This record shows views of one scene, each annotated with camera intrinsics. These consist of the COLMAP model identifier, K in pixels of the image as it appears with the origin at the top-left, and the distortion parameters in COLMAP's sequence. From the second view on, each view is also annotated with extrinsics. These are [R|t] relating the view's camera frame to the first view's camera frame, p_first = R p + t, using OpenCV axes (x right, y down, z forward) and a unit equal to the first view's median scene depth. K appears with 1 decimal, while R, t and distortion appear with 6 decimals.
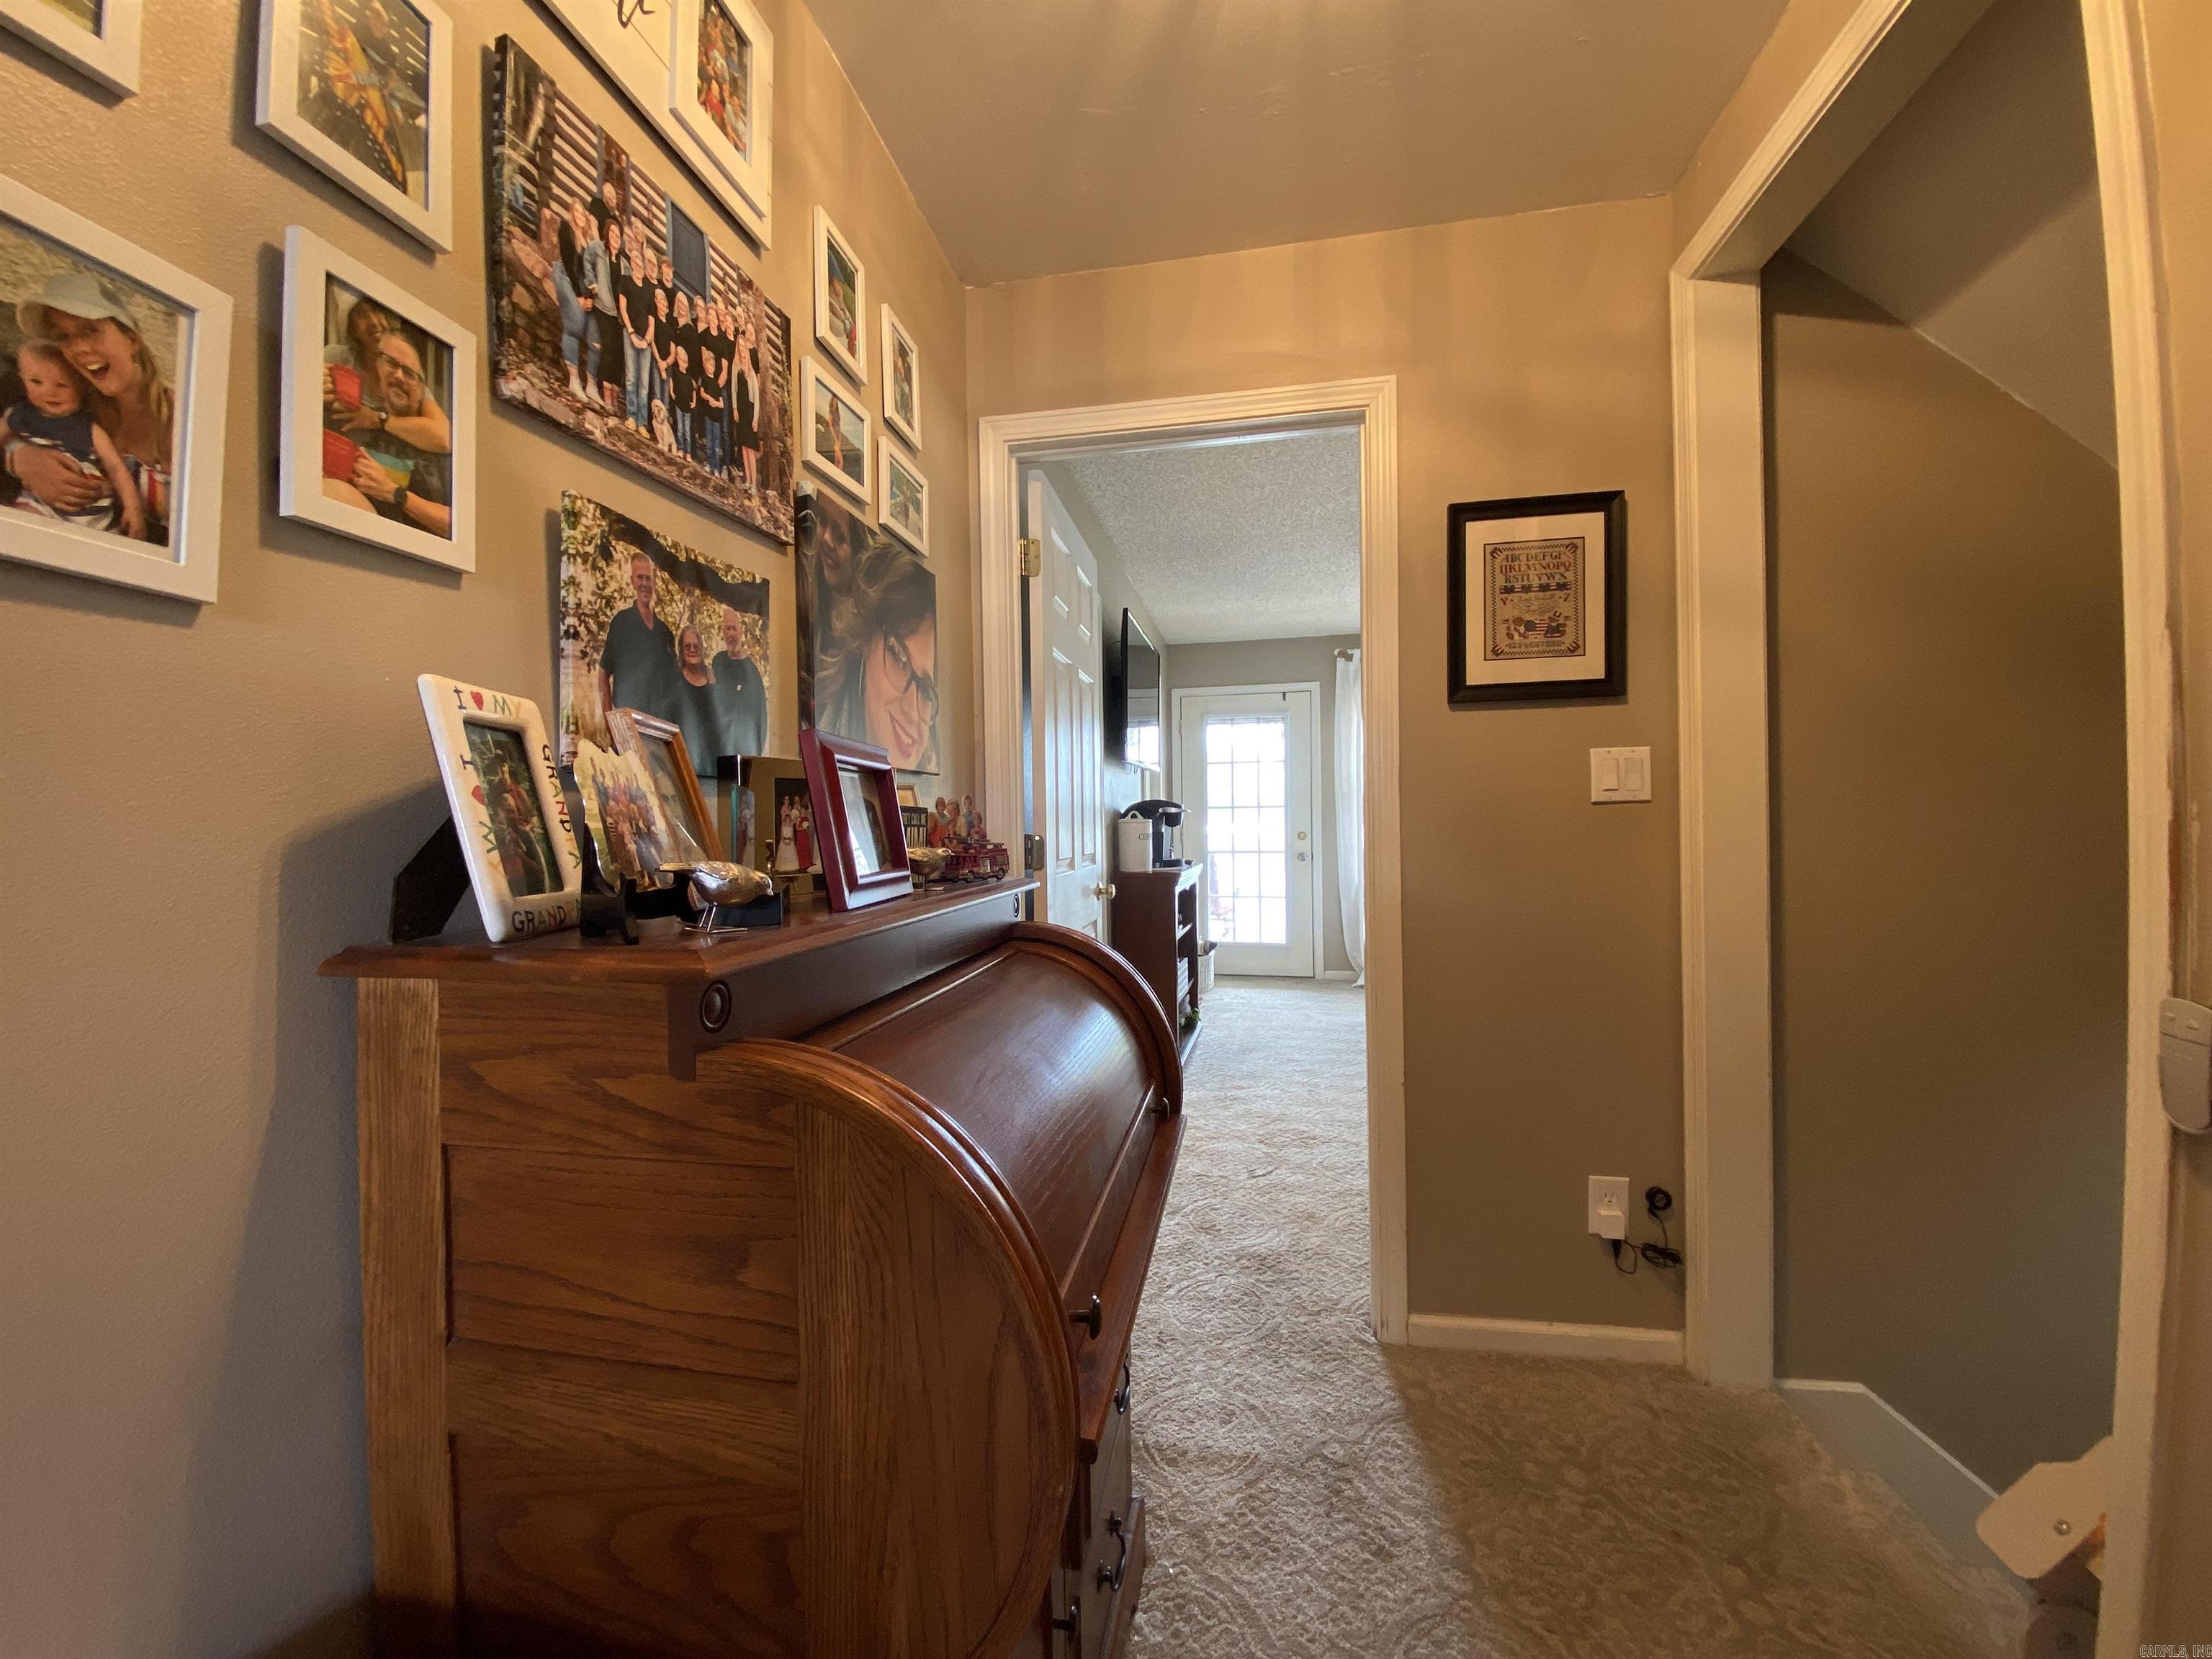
lens RADIAL K [[896.0, 0, 1104.4], [0, 896.0, 826.6], [0, 0, 1]] dist [0.012808, -0.015582]
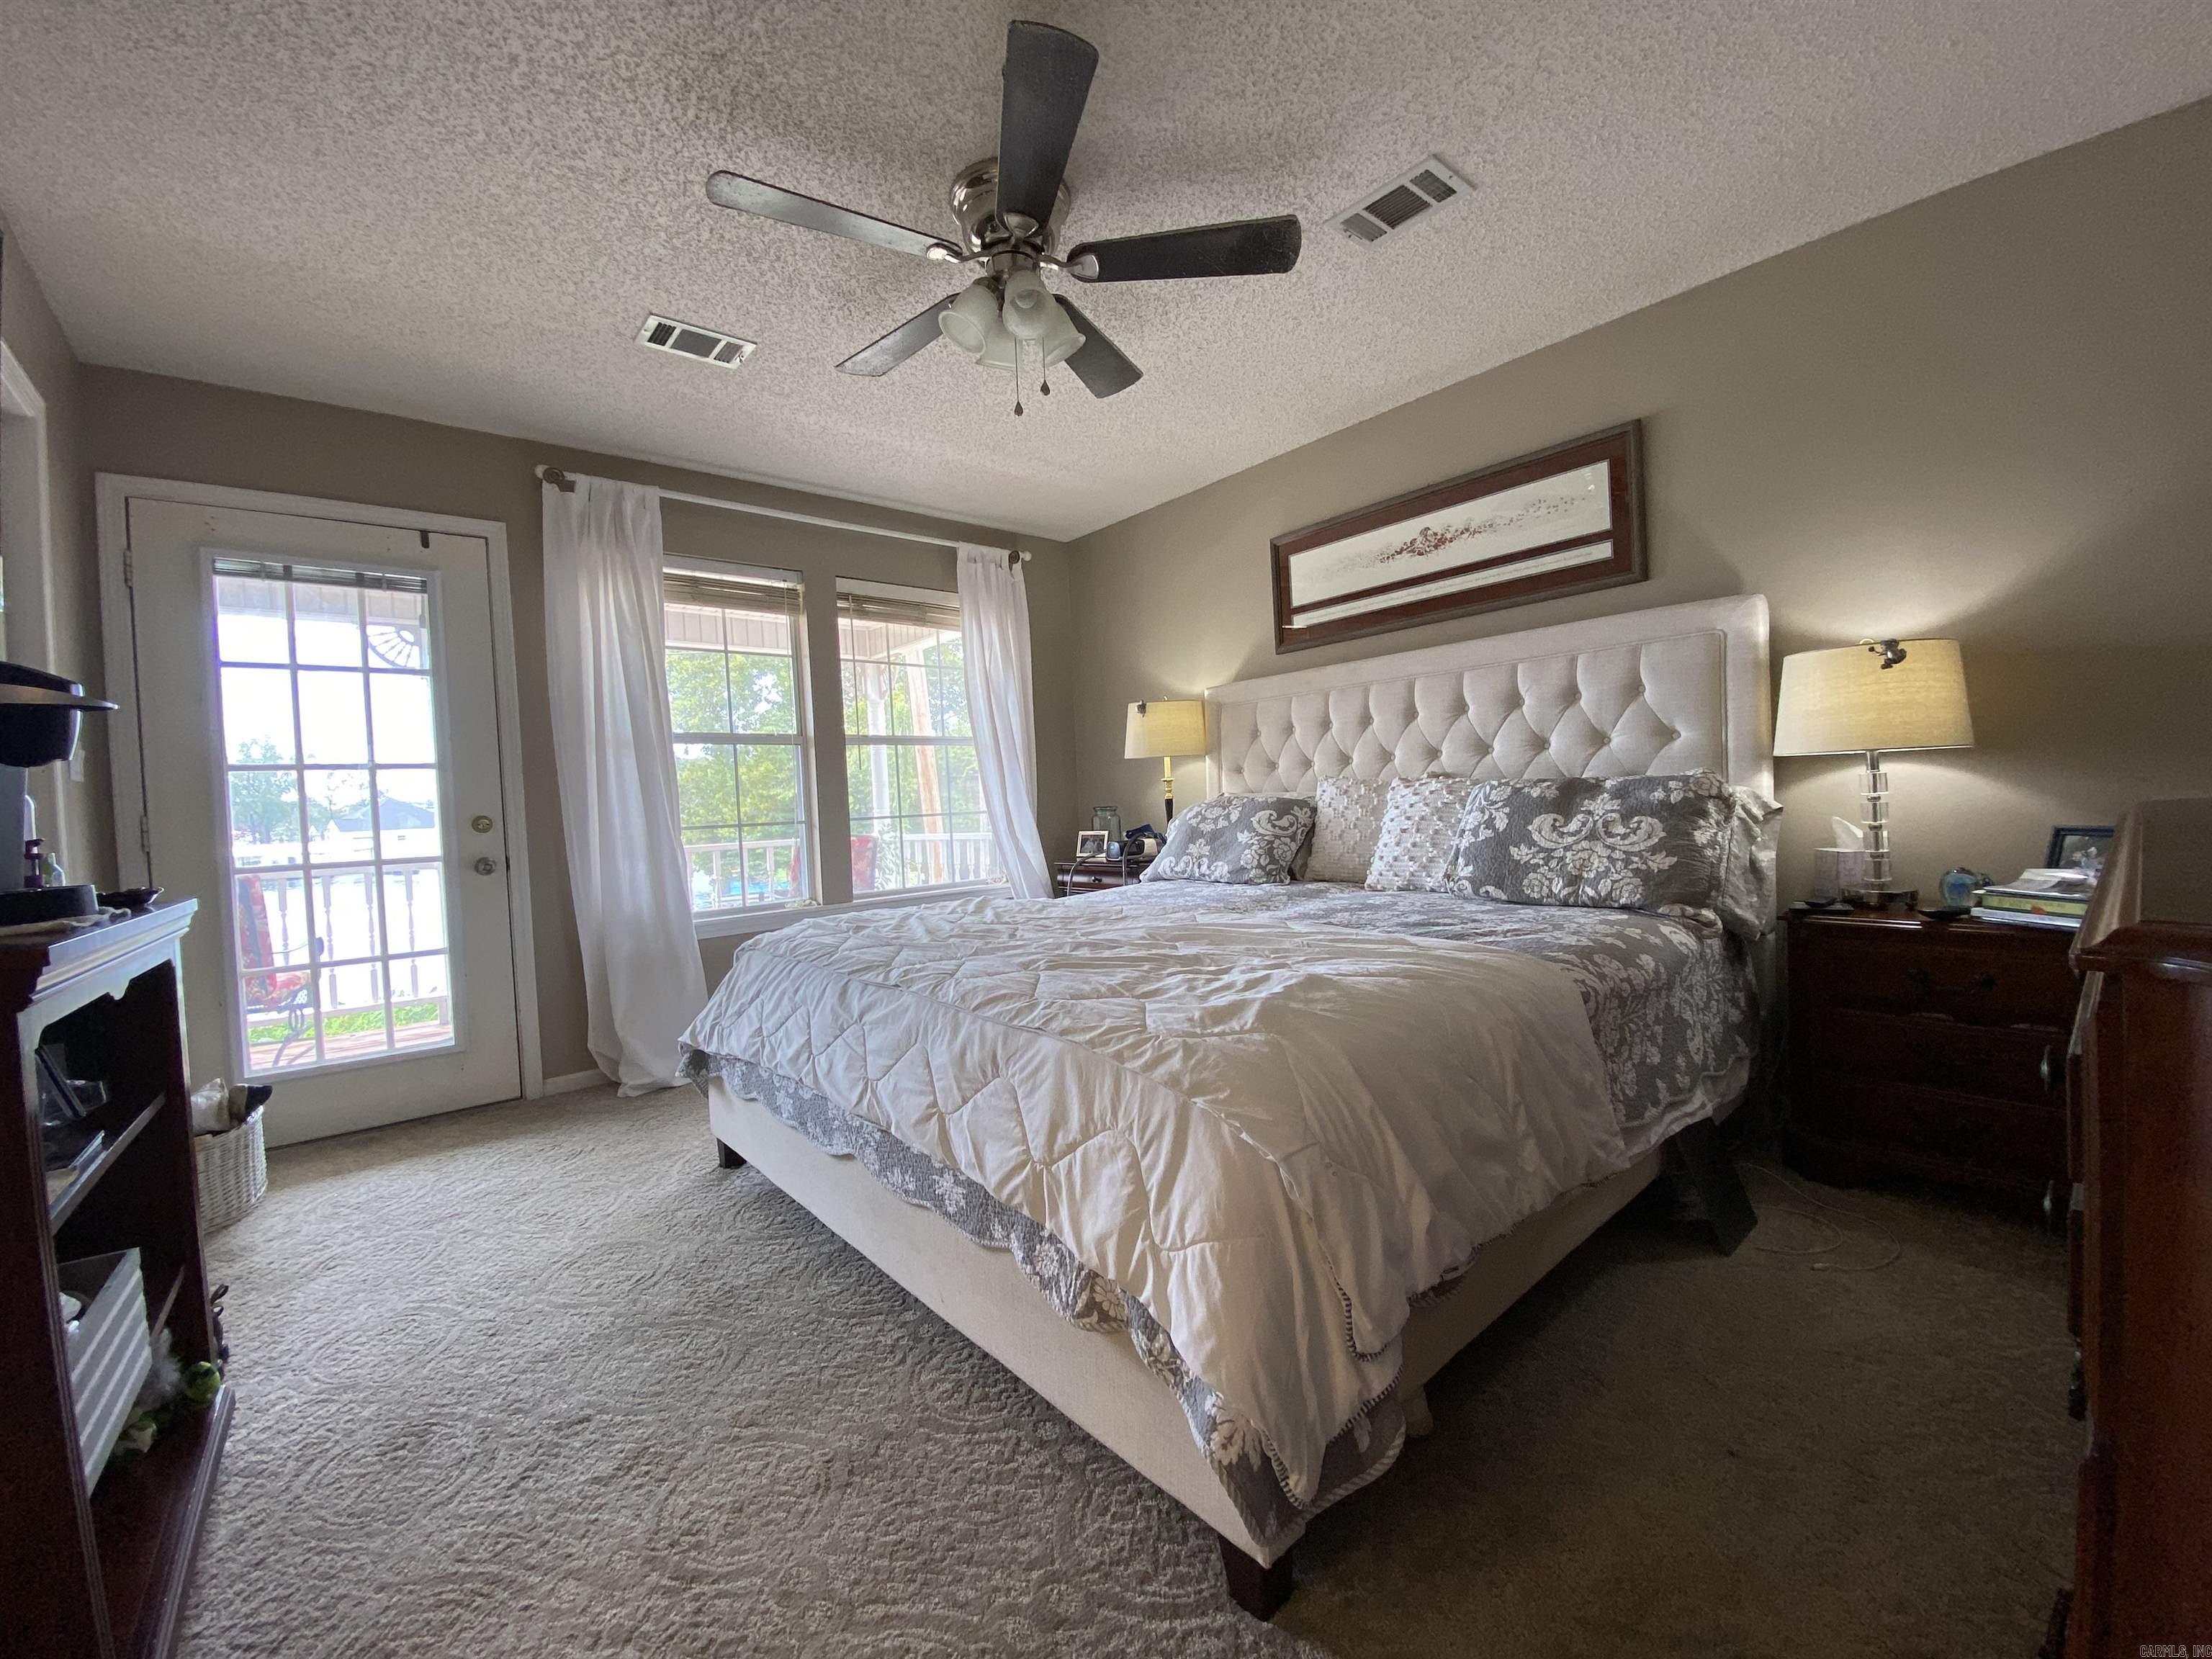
lens RADIAL K [[896.0, 0, 1090.7], [0, 896.0, 821.3], [0, 0, 1]] dist [0.012808, -0.015582]
pose [[0.641483, -0.040585, 0.766063, 0.054256], [0.050046, 0.998686, 0.011002, 0.019962], [-0.765503, 0.031281, 0.642671, 0.418868]]
